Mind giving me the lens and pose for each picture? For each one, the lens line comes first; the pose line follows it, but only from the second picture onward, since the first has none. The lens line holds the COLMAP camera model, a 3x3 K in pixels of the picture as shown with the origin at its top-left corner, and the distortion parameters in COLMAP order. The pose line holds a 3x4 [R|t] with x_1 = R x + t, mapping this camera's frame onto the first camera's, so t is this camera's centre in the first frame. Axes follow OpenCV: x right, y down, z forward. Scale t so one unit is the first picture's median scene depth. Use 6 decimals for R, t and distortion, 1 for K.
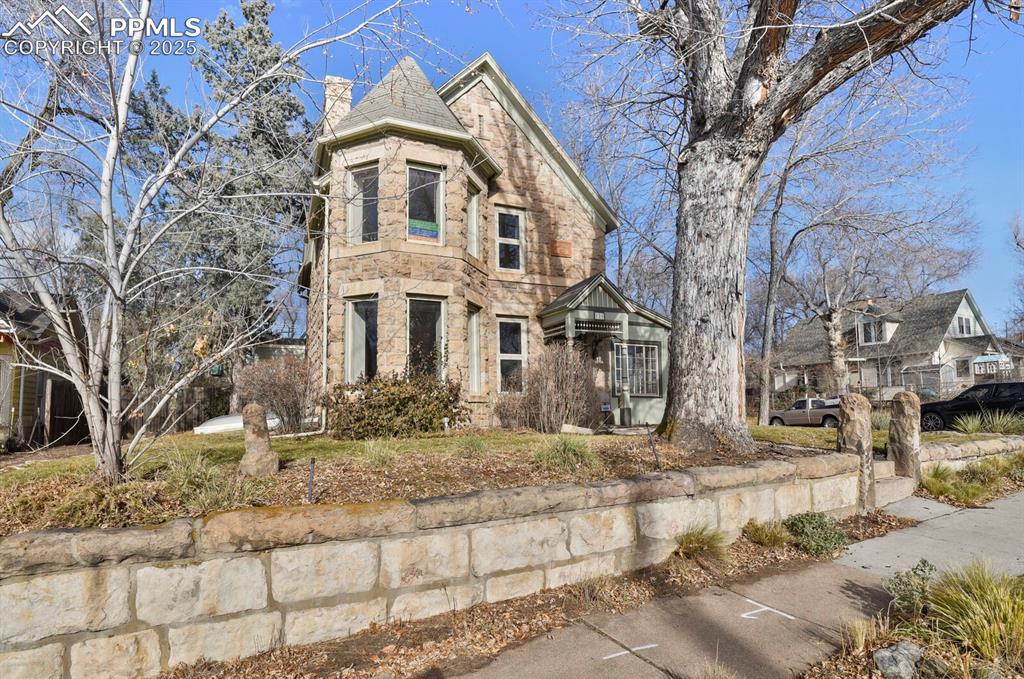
lens RADIAL K [[502.9, 0, 516.3], [0, 502.9, 337.1], [0, 0, 1]] dist [-0.029327, -0.000476]
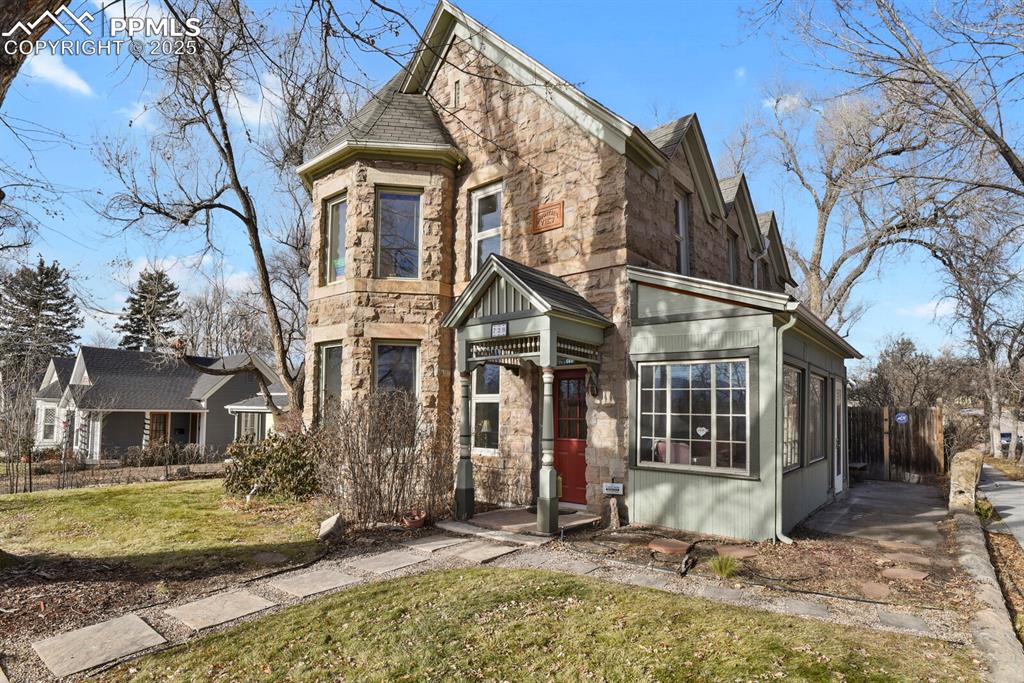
lens RADIAL K [[518.4, 0, 511.7], [0, 518.4, 361.4], [0, 0, 1]] dist [-0.032837, -0.000164]
pose [[0.468214, -0.071735, -0.880698, 0.612148], [0.110798, 0.993599, -0.022026, 0.007169], [0.876641, -0.087267, 0.473165, 0.648875]]
